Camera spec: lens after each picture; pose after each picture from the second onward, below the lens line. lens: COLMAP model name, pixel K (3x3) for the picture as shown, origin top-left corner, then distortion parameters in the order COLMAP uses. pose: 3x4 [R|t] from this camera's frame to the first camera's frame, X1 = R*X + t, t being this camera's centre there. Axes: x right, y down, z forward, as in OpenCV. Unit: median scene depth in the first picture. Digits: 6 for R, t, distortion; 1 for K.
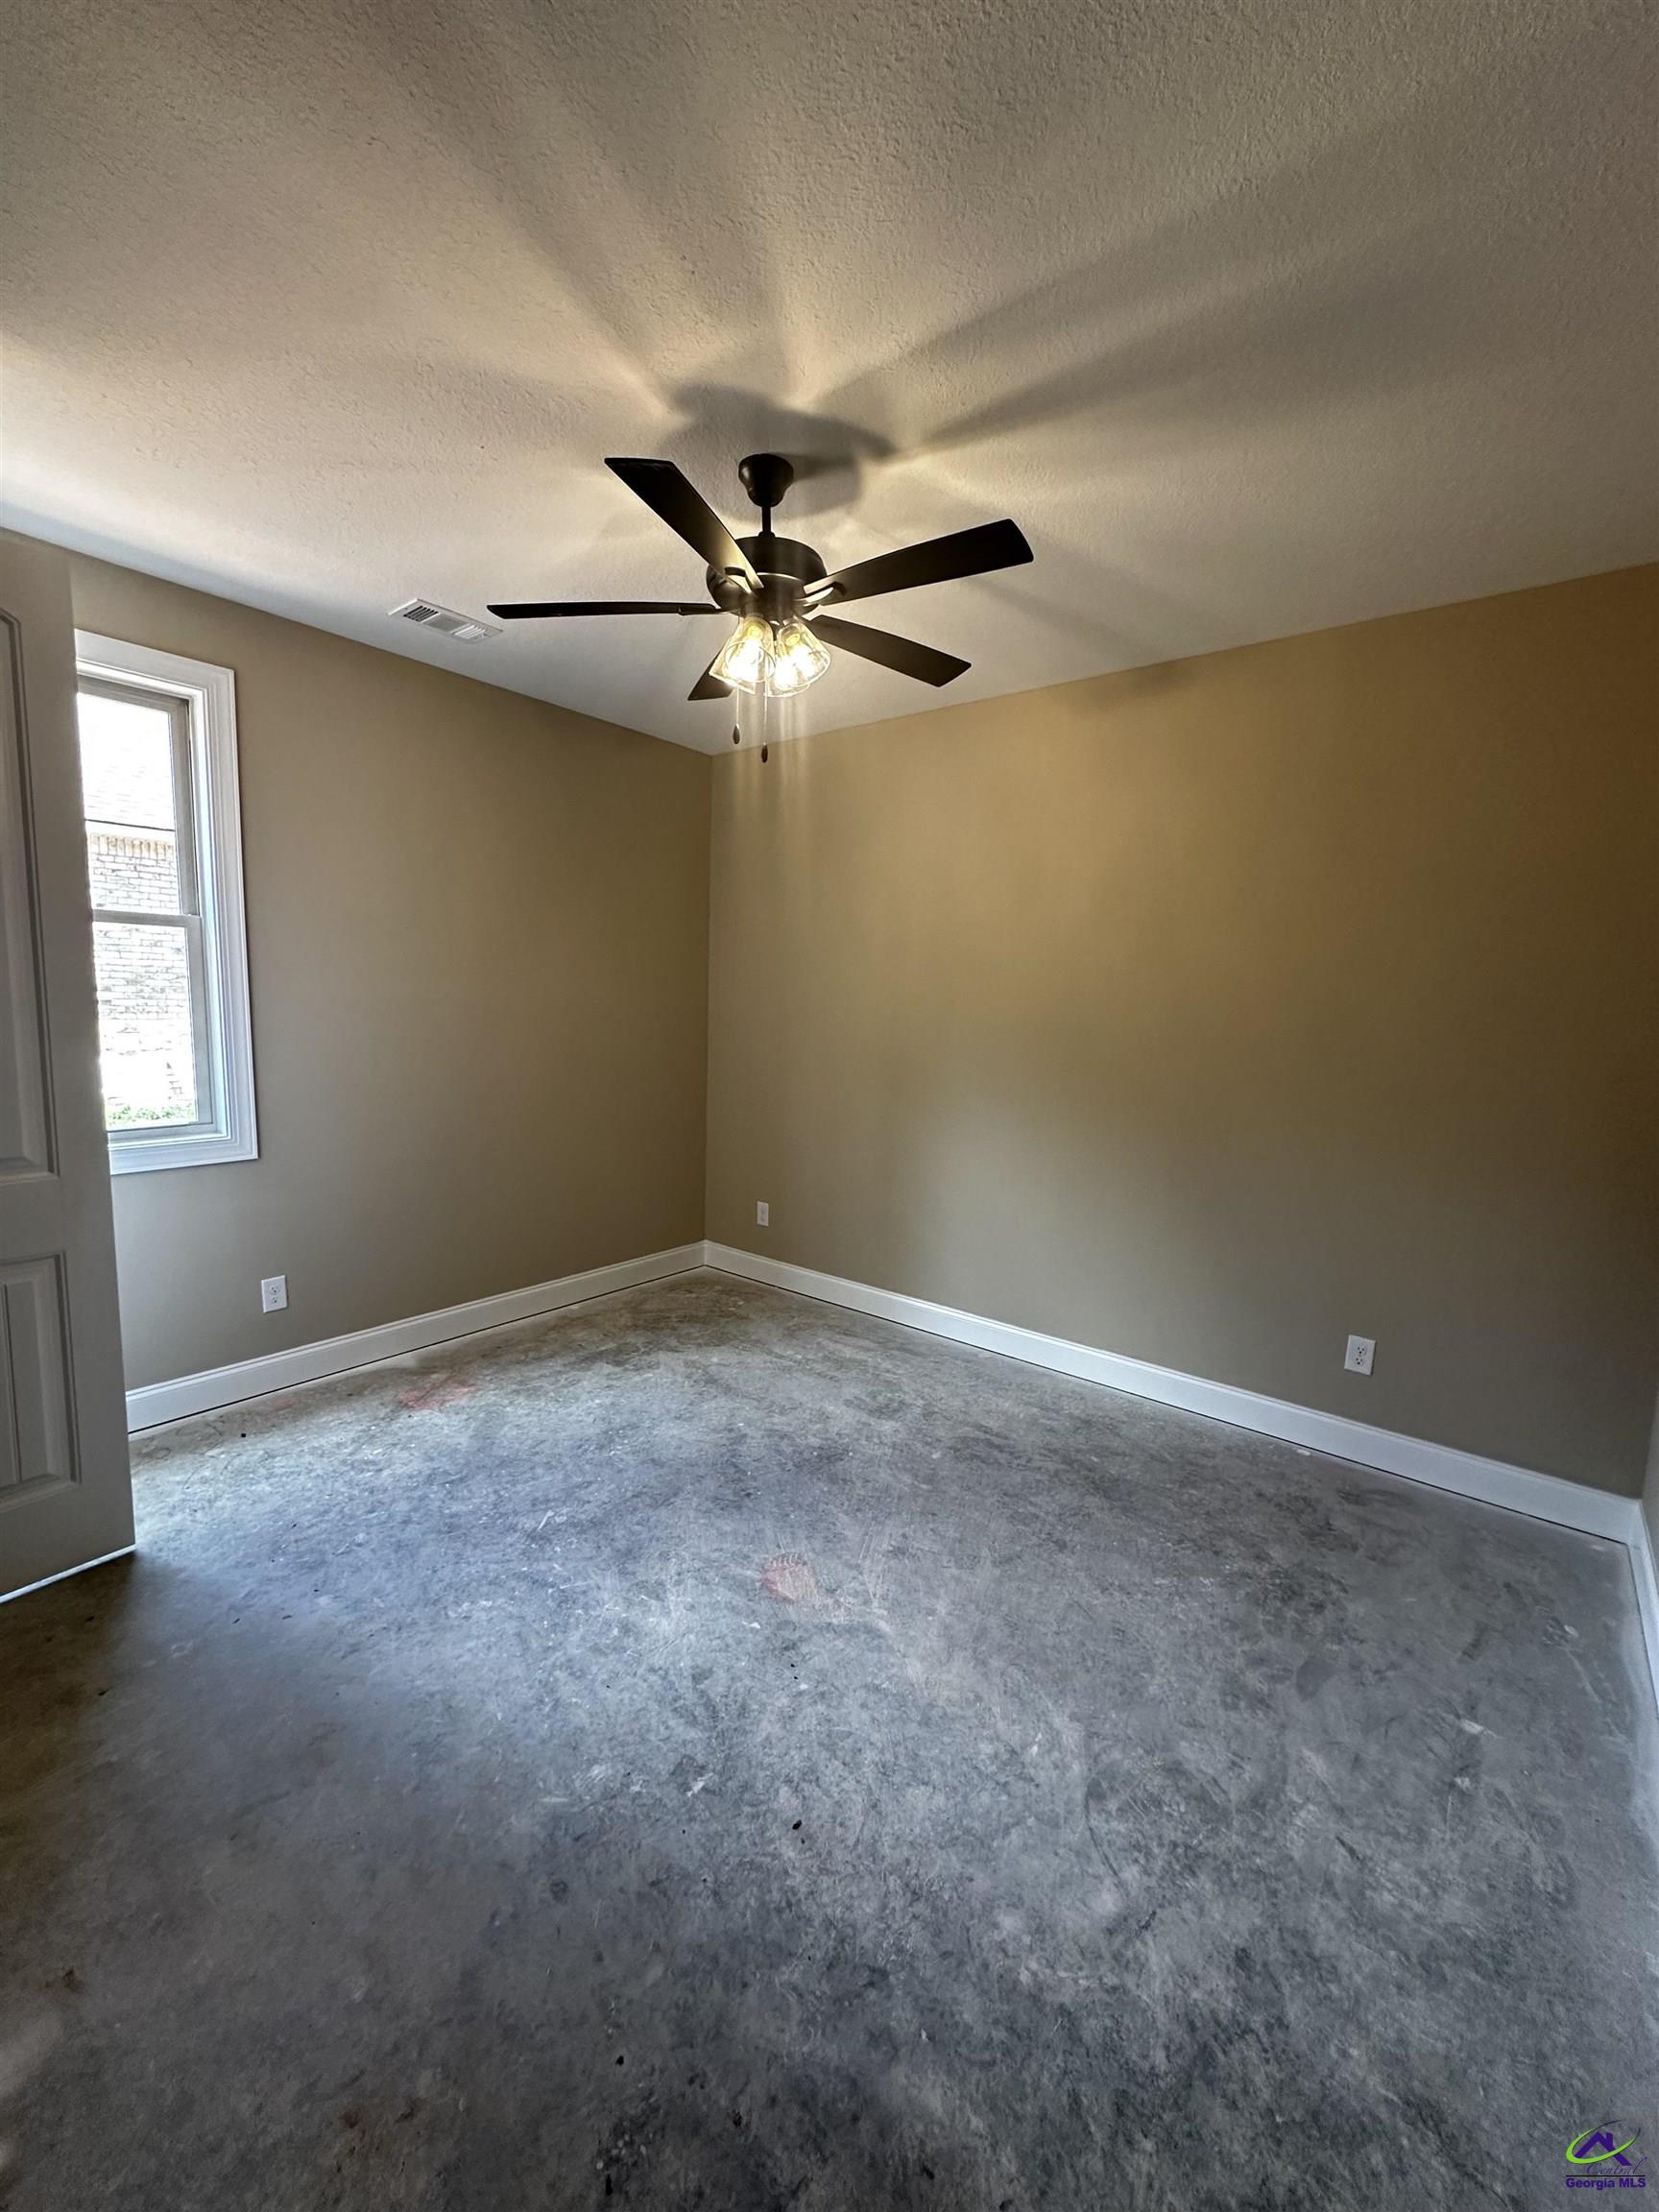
lens RADIAL K [[885.9, 0, 831.6], [0, 885.9, 1102.1], [0, 0, 1]] dist [-0.003380, 0.000711]
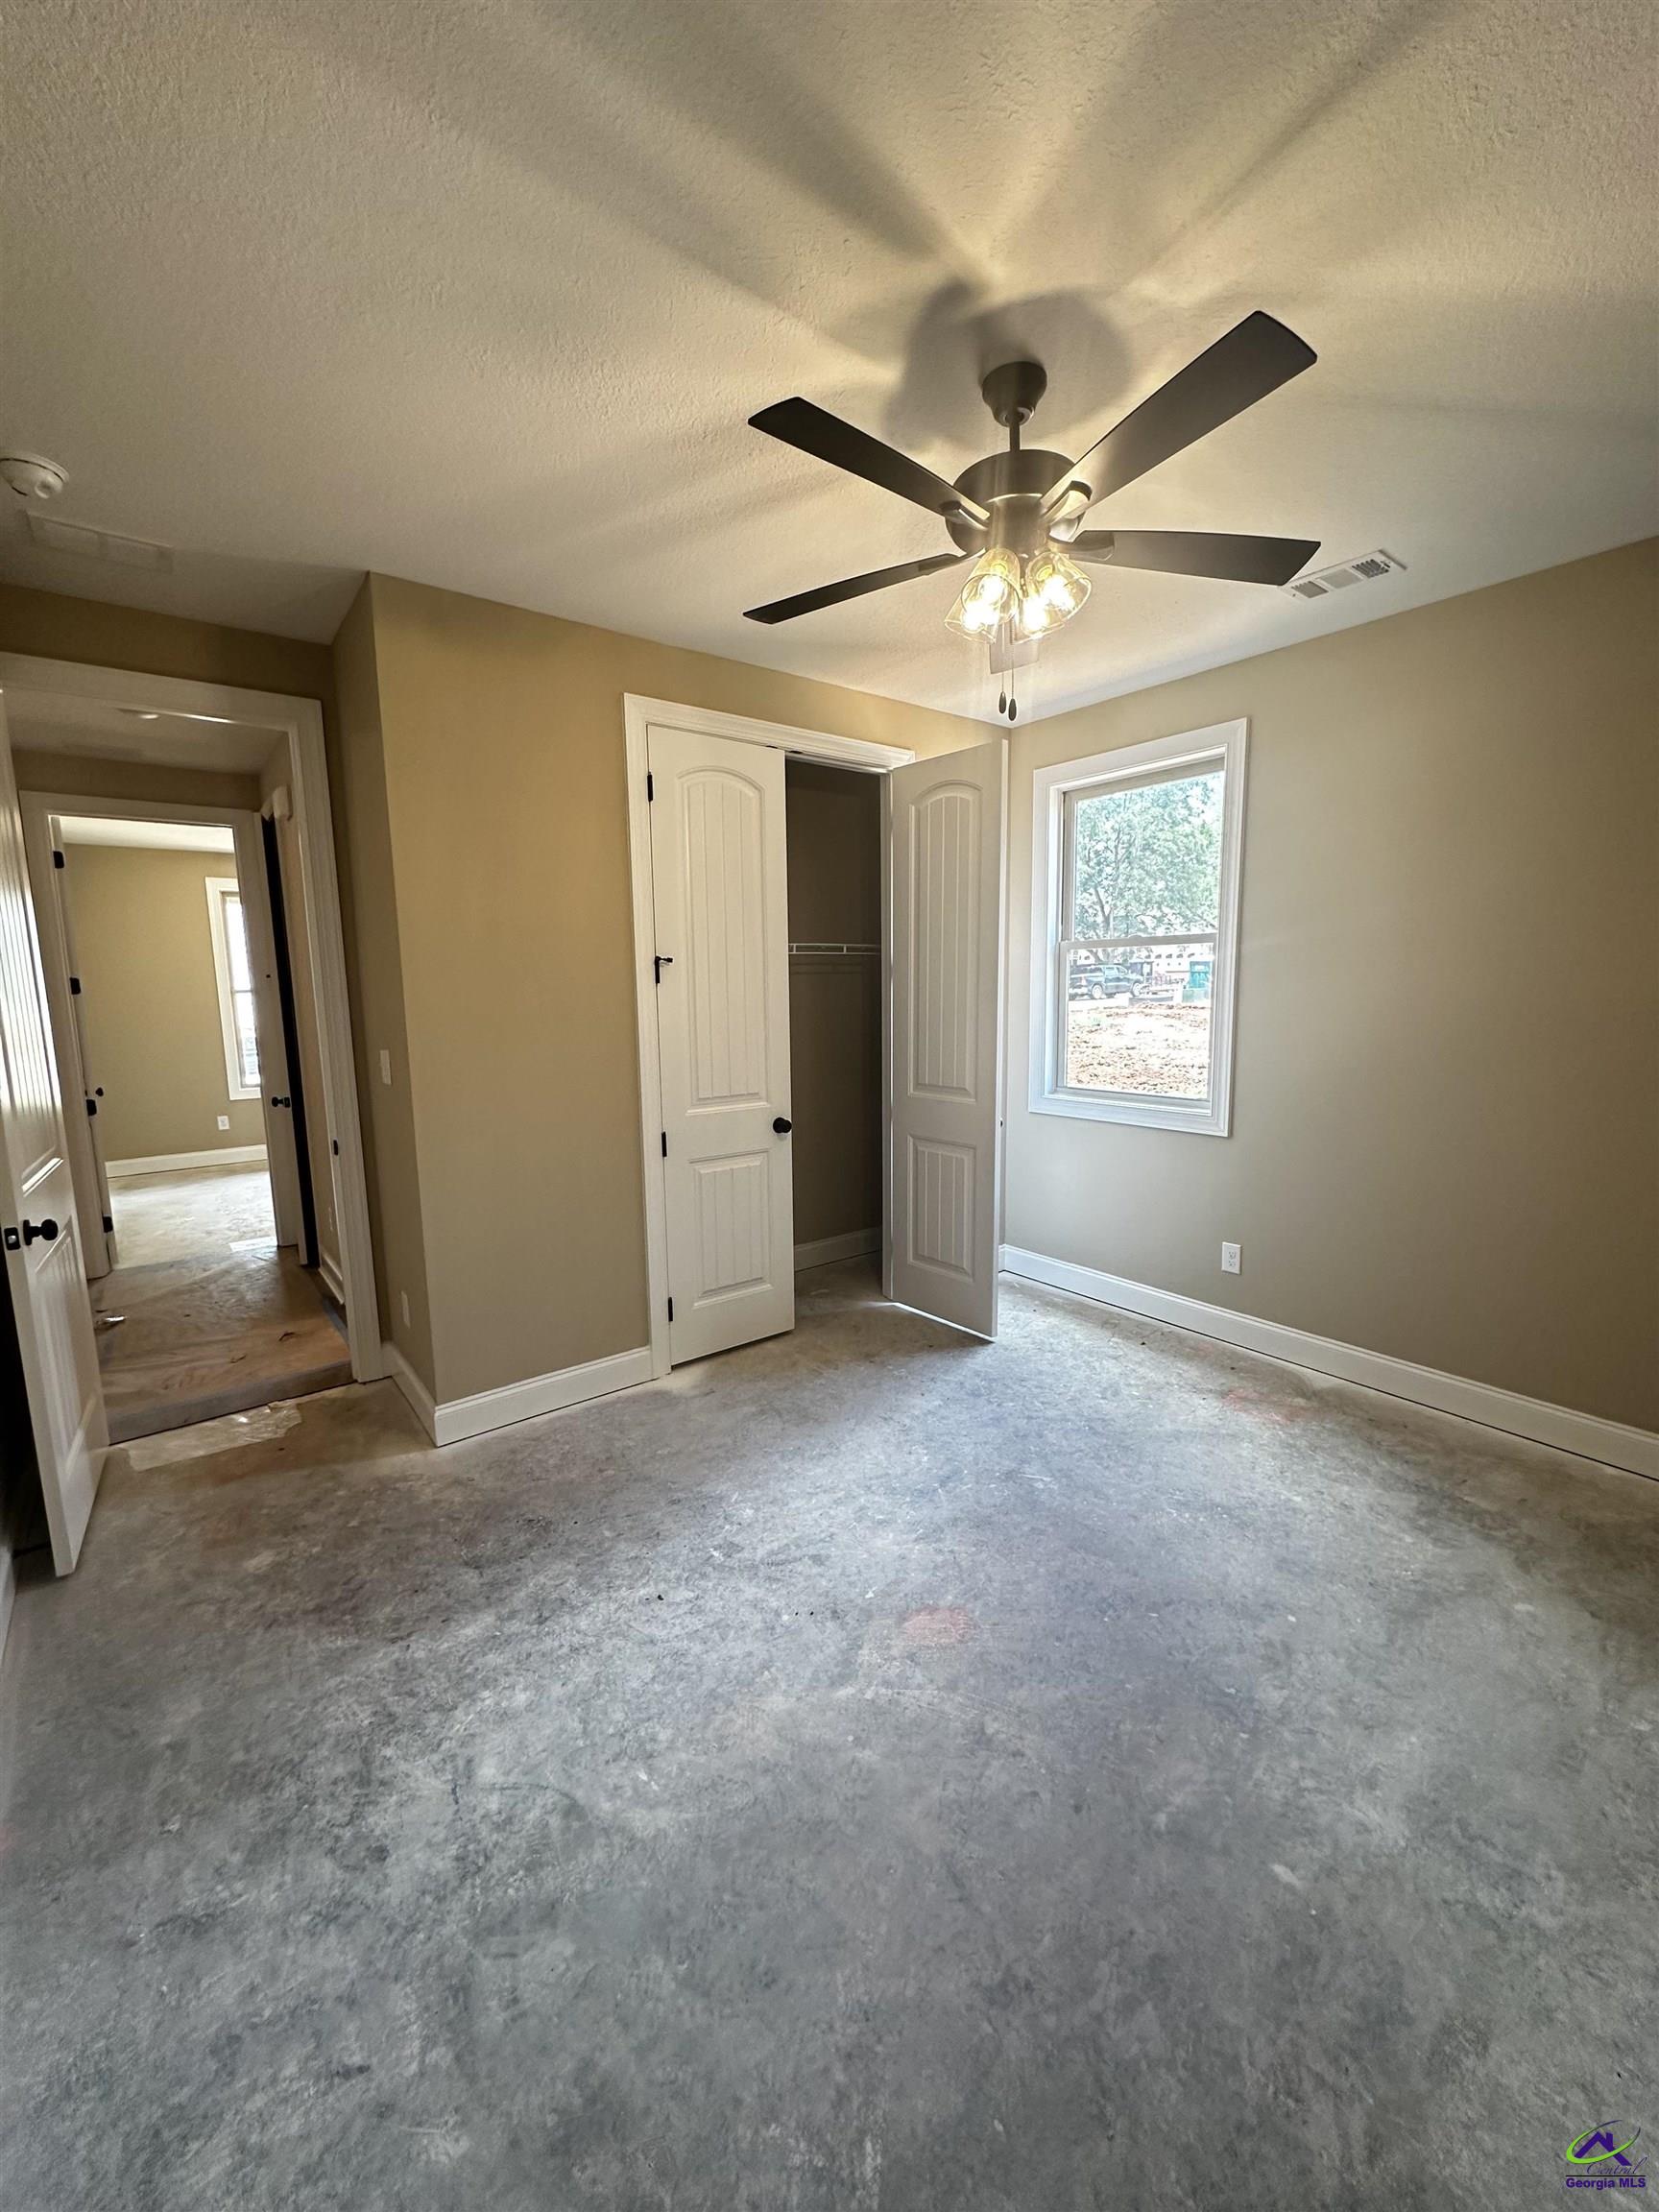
lens RADIAL K [[885.9, 0, 832.5], [0, 885.9, 1101.2], [0, 0, 1]] dist [-0.003380, 0.000711]
pose [[-0.235066, 0.098332, -0.966993, 1.036430], [-0.109268, 0.985890, 0.126816, -0.128304], [0.965818, 0.135472, -0.221005, 1.316097]]
